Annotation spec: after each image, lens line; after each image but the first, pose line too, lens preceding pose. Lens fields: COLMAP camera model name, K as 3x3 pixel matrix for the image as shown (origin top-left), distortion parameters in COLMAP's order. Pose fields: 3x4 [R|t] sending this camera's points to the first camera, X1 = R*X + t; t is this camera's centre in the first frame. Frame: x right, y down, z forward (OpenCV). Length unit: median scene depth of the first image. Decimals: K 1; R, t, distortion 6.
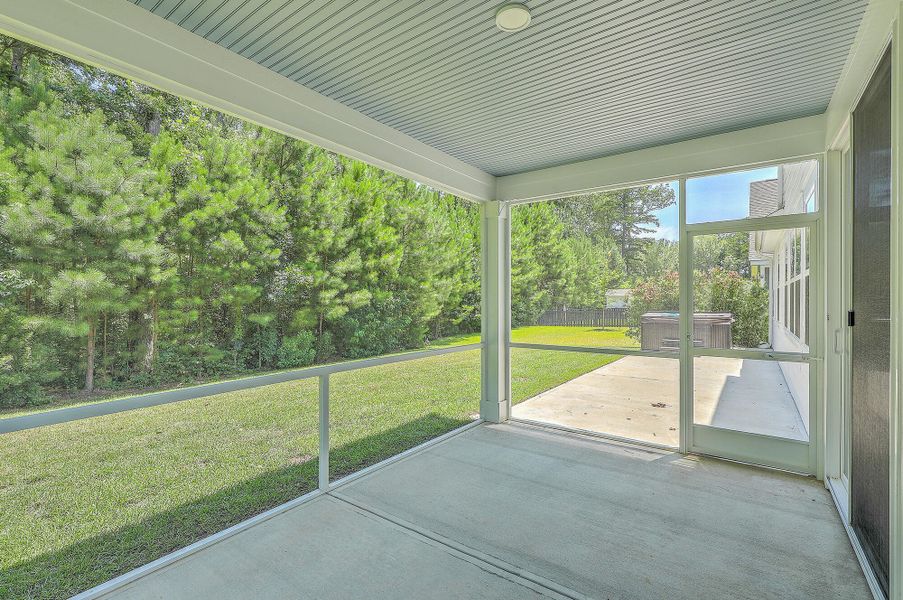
lens RADIAL K [[407.6, 0, 457.0], [0, 407.6, 298.0], [0, 0, 1]] dist [0.000079, 0.000169]
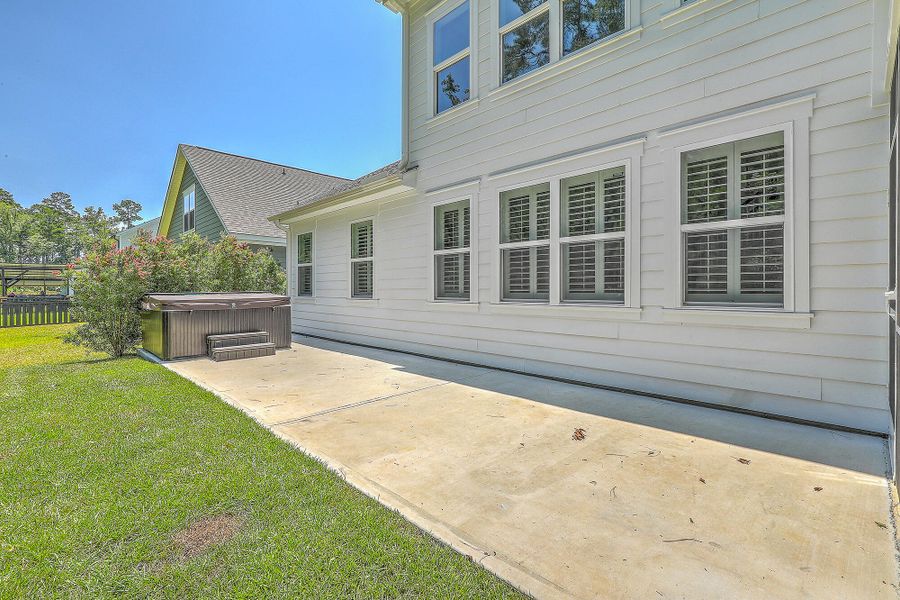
lens RADIAL K [[407.7, 0, 455.1], [0, 407.7, 290.1], [0, 0, 1]] dist [0.006082, 0.000592]
pose [[0.166807, -0.002511, 0.985986, -0.146291], [-0.002709, 0.999992, 0.003005, 0.084825], [-0.985986, -0.003172, 0.166799, 1.537614]]
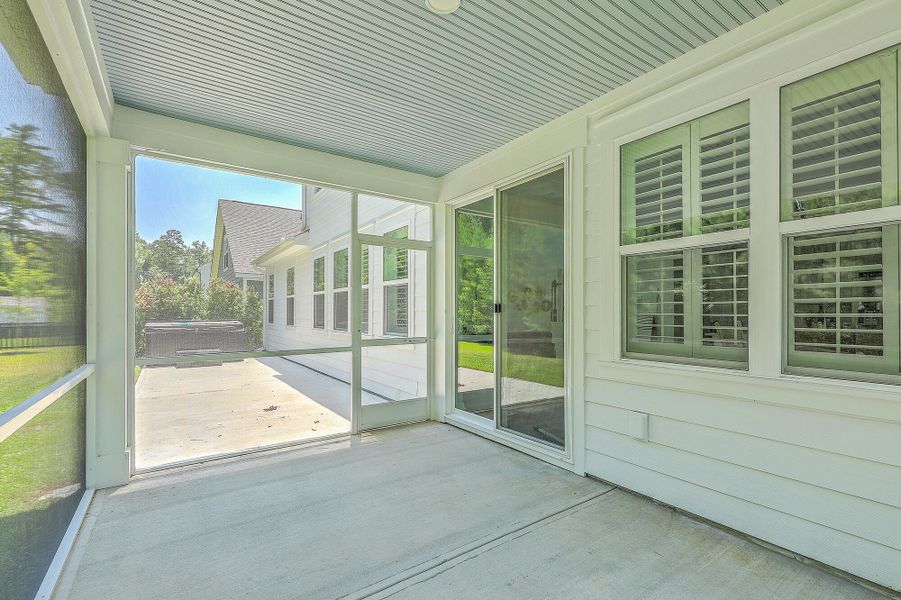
lens RADIAL K [[406.7, 0, 463.4], [0, 406.7, 314.8], [0, 0, 1]] dist [0.000079, 0.000169]
pose [[0.317380, -0.005676, 0.948281, -0.421221], [-0.002851, 0.999972, 0.006940, 0.038926], [-0.948294, -0.004906, 0.317355, 0.353076]]
